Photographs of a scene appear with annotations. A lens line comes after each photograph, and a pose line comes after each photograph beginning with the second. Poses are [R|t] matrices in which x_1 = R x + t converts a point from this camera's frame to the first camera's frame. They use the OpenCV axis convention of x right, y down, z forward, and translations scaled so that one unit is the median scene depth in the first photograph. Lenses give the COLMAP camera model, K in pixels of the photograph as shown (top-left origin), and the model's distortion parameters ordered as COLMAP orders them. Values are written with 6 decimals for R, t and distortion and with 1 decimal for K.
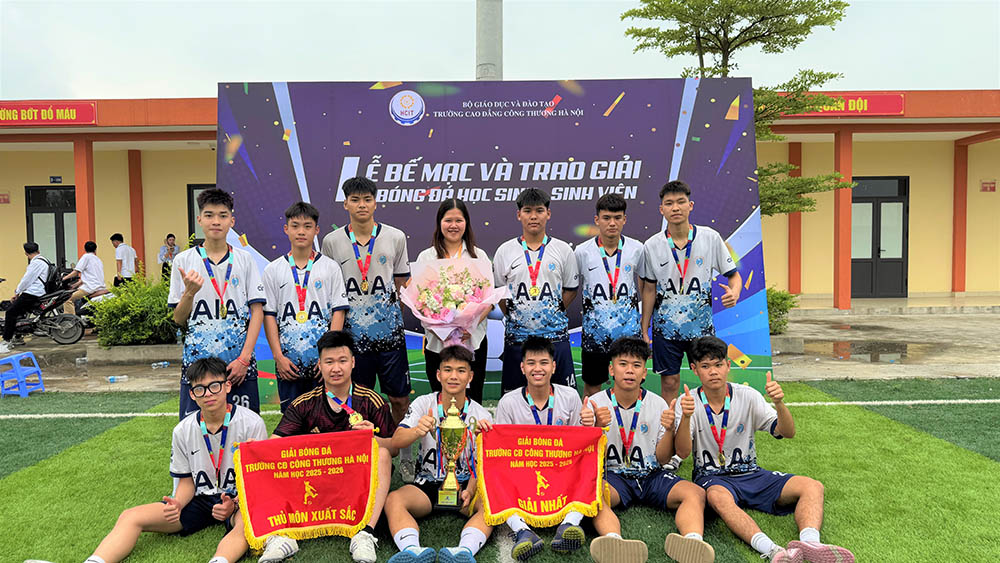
lens RADIAL K [[697.3, 0, 500.0], [0, 697.3, 281.5], [0, 0, 1]] dist [0.167270, -0.276807]
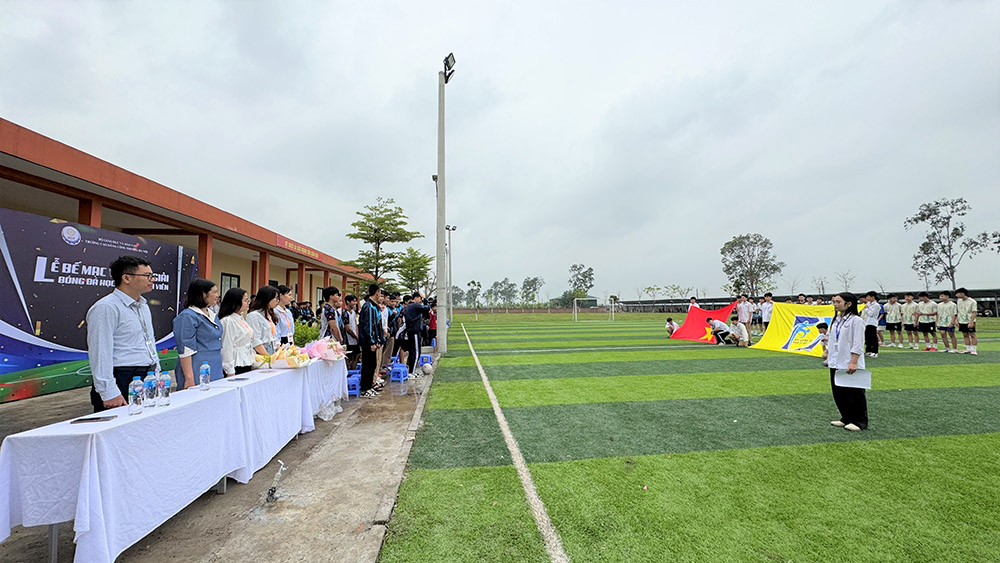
lens RADIAL K [[391.2, 0, 500.0], [0, 391.2, 281.5], [0, 0, 1]] dist [-0.010856, 0.000112]
pose [[-0.042120, 0.085288, 0.995466, -1.228957], [0.050085, 0.995277, -0.083153, 0.025598], [-0.997856, 0.046356, -0.046193, -0.114669]]
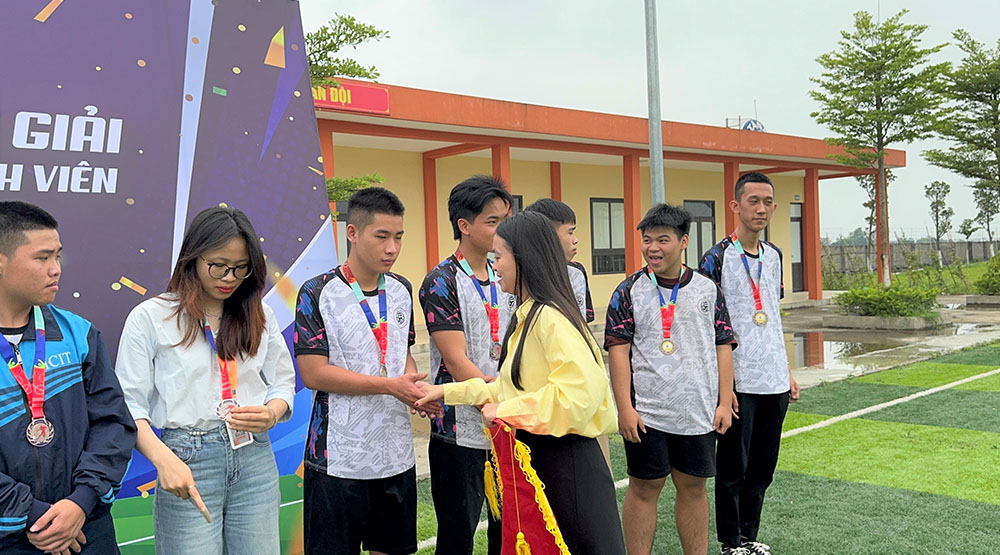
lens RADIAL K [[872.6, 0, 481.9], [0, 872.6, 273.0], [0, 0, 1]] dist [0.101544, -0.208798]
pose [[0.755689, -0.023335, 0.654515, -0.021528], [0.060862, 0.997543, -0.034705, -0.023886], [-0.652097, 0.066061, 0.755252, 0.361750]]
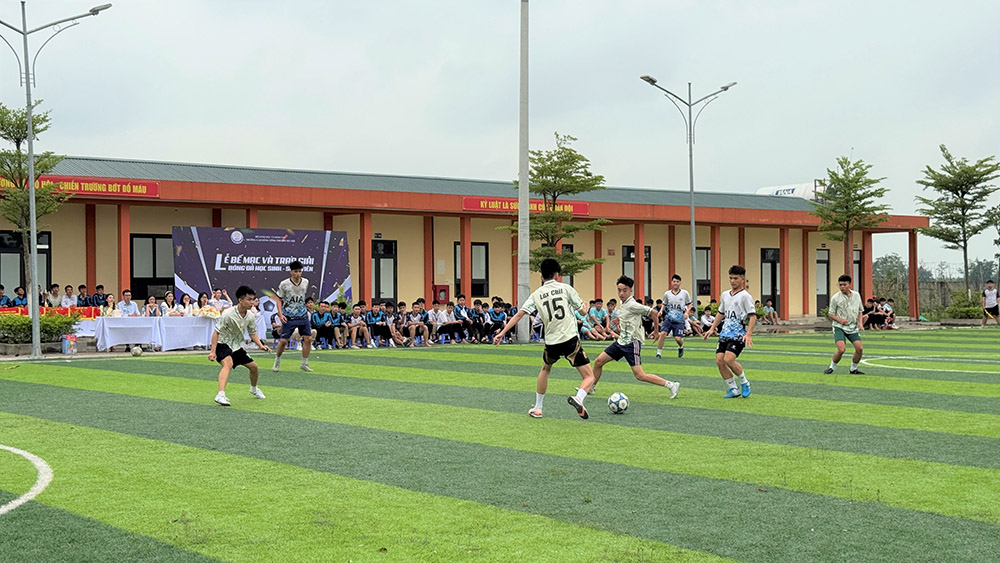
lens RADIAL K [[1395.0, 0, 500.0], [0, 1395.0, 281.5], [0, 0, 1]] dist [0.098915, 0.053932]
pose [[0.850493, 0.017577, 0.525693, -2.201732], [0.011728, 0.998559, -0.052362, 0.239891], [-0.525856, 0.050699, 0.849061, -4.350011]]
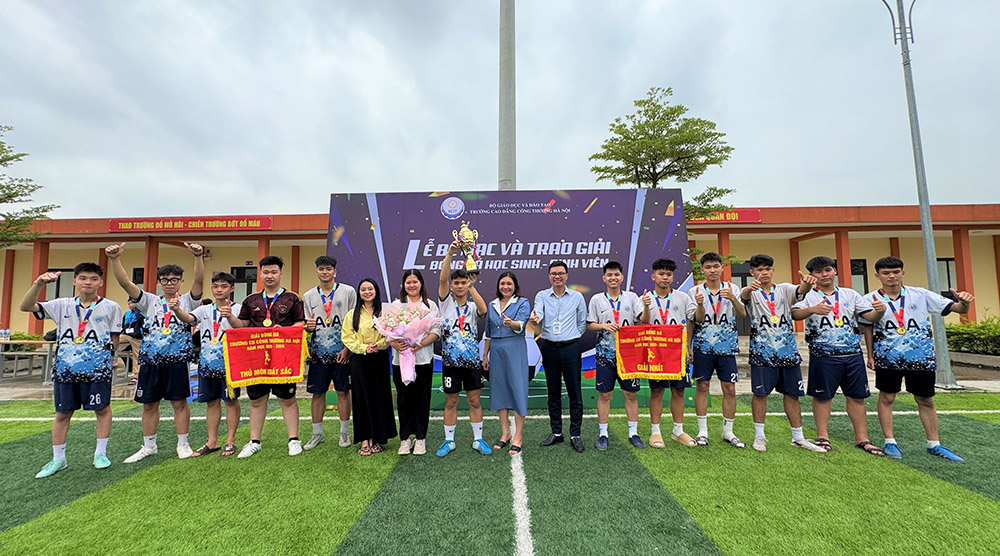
lens RADIAL K [[402.3, 0, 500.0], [0, 402.3, 278.0], [0, 0, 1]] dist [0.000520, 0.000120]
pose [[0.999628, -0.000186, -0.027274, -0.007187], [-0.002986, 0.993220, -0.116213, 0.001728], [0.027111, 0.116251, 0.992850, 0.168760]]
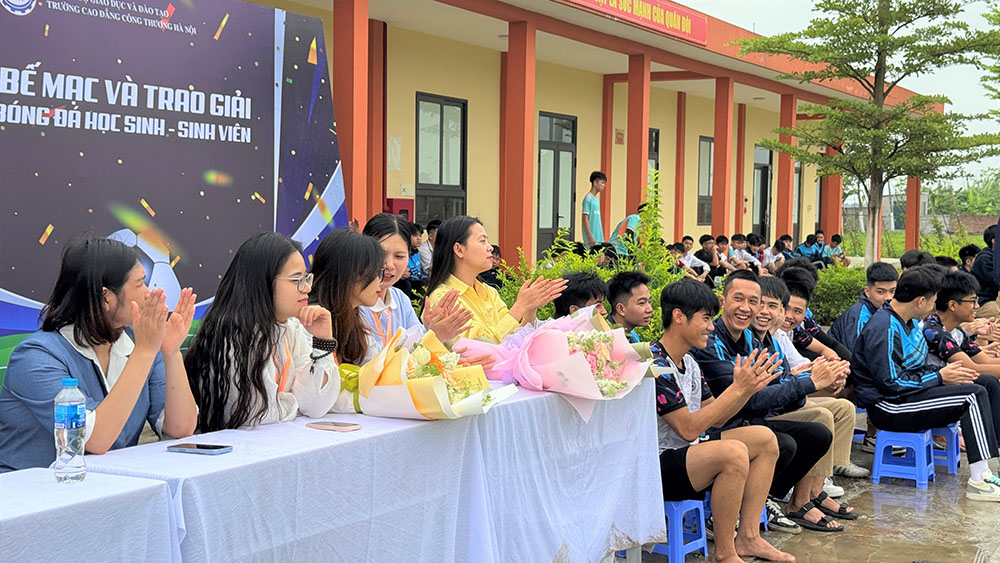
lens RADIAL K [[1365.3, 0, 500.0], [0, 1365.3, 281.5], [0, 0, 1]] dist [0.312362, -0.919970]
pose [[0.528202, -0.020243, 0.848877, -1.073916], [0.010554, 0.999795, 0.017275, 0.025164], [-0.849053, -0.000166, 0.528308, -0.145639]]
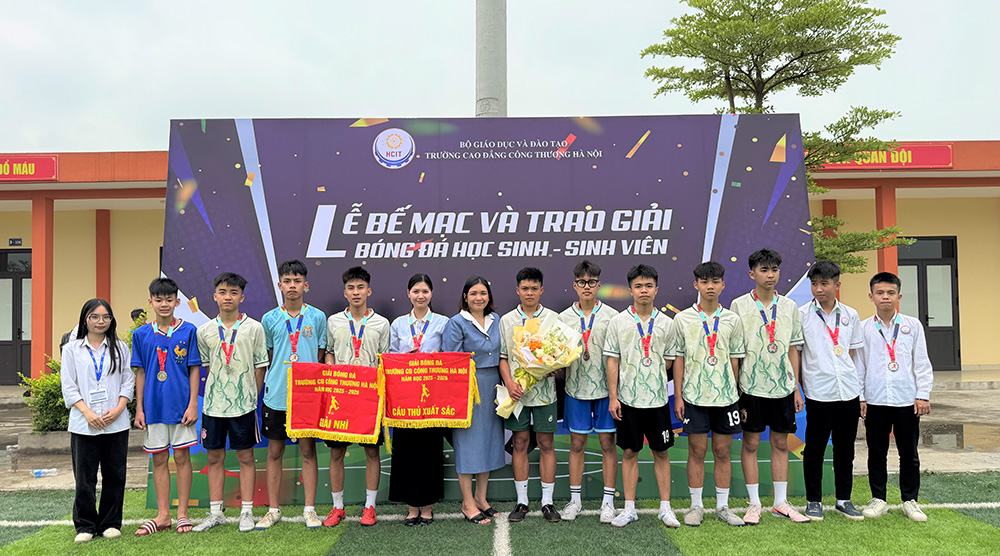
lens RADIAL K [[733.3, 0, 509.1], [0, 733.3, 296.1], [0, 0, 1]] dist [0.159500, -0.256507]
pose [[0.999992, -0.001903, 0.003388, 0.002981], [0.002153, 0.997135, -0.075606, -0.001825], [-0.003234, 0.075613, 0.997132, 0.128570]]
